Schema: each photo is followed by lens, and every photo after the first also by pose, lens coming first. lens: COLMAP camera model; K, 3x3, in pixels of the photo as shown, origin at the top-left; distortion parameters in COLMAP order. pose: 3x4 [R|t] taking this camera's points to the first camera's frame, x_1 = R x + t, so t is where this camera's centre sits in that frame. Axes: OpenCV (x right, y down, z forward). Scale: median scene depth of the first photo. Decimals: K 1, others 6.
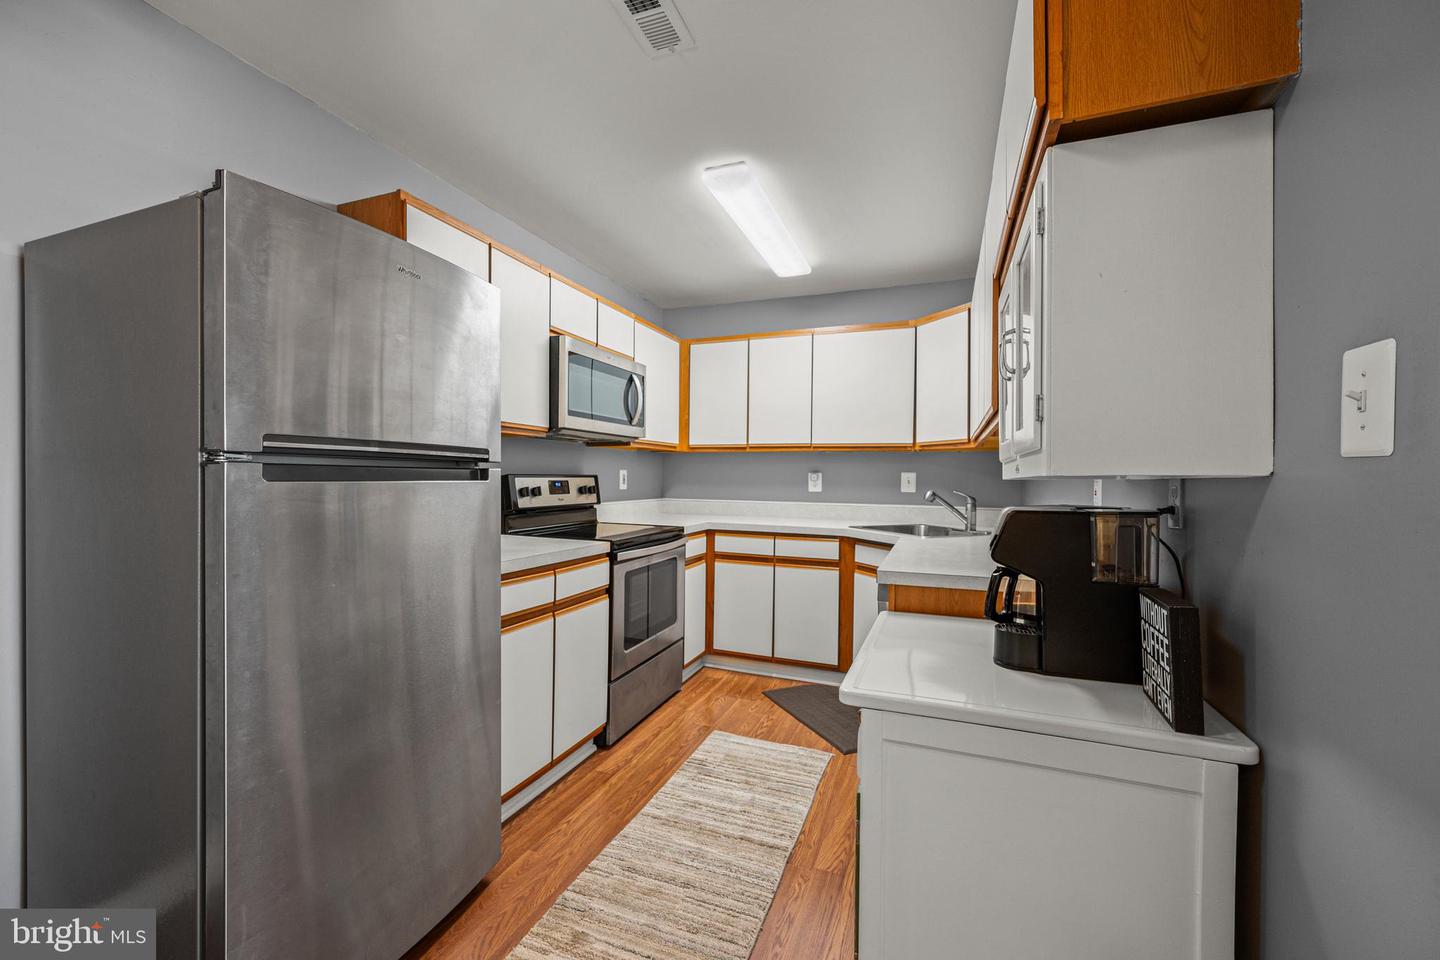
lens RADIAL K [[580.3, 0, 716.9], [0, 580.3, 482.6], [0, 0, 1]] dist [0.000702, -0.000005]
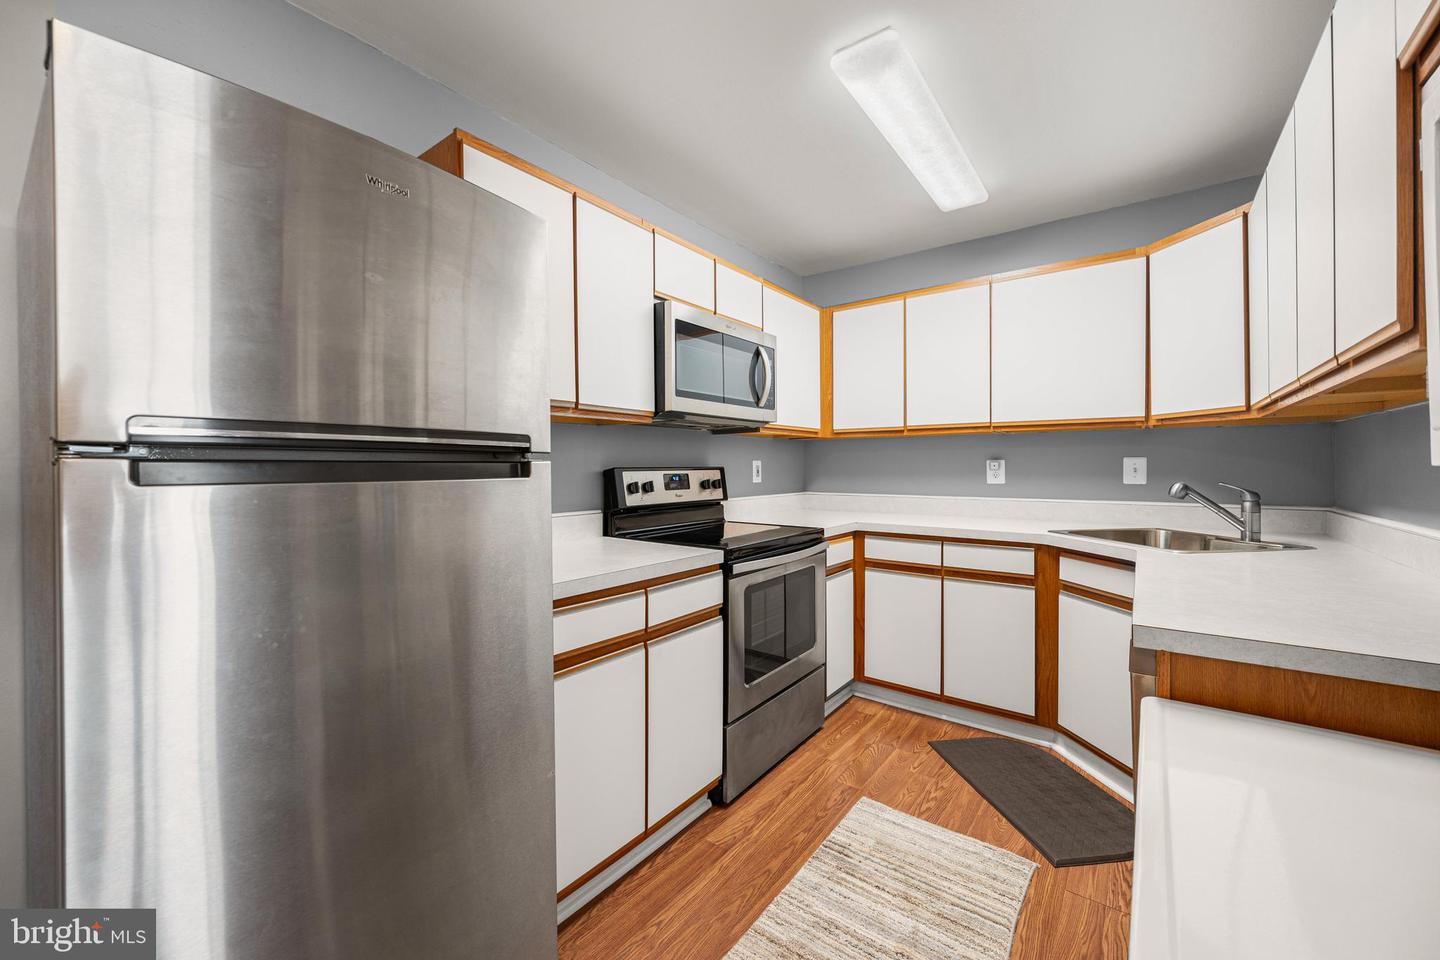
lens RADIAL K [[569.8, 0, 718.6], [0, 569.8, 469.7], [0, 0, 1]] dist [0.000619, -0.000023]
pose [[0.963226, -0.013064, -0.268374, 0.020981], [0.011424, 0.999905, -0.007672, -0.003172], [0.268449, 0.004324, 0.963284, 0.226450]]
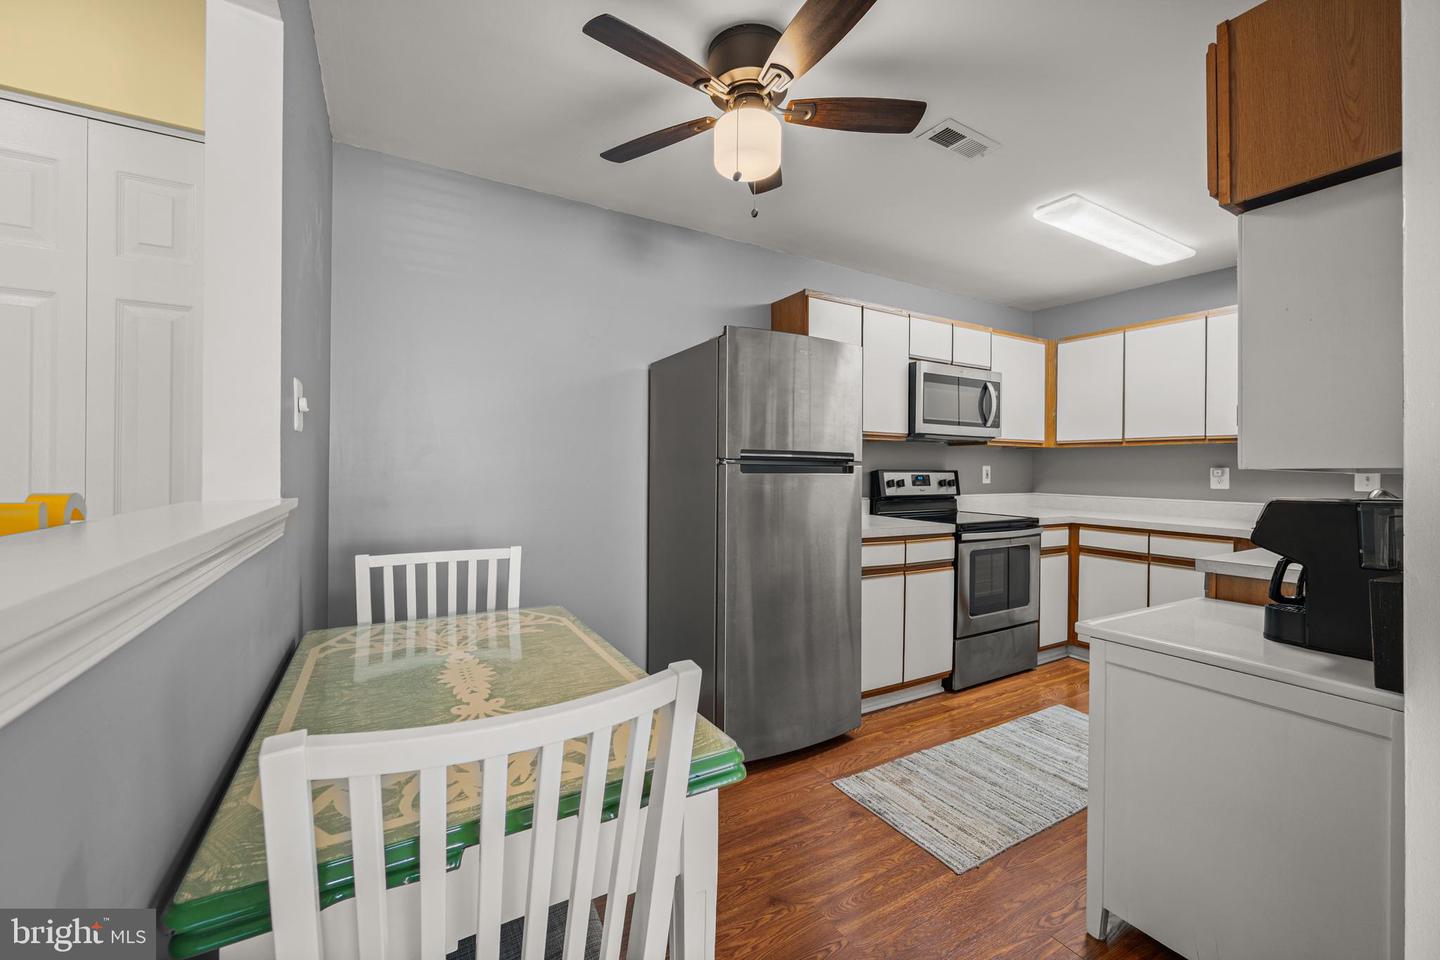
lens RADIAL K [[566.8, 0, 714.5], [0, 566.8, 472.7], [0, 0, 1]] dist [0.001244, -0.000053]
pose [[0.782068, 0.001247, -0.623192, 0.158456], [-0.007836, 0.999939, -0.007833, 0.005462], [0.623144, 0.011009, 0.782030, -0.251237]]
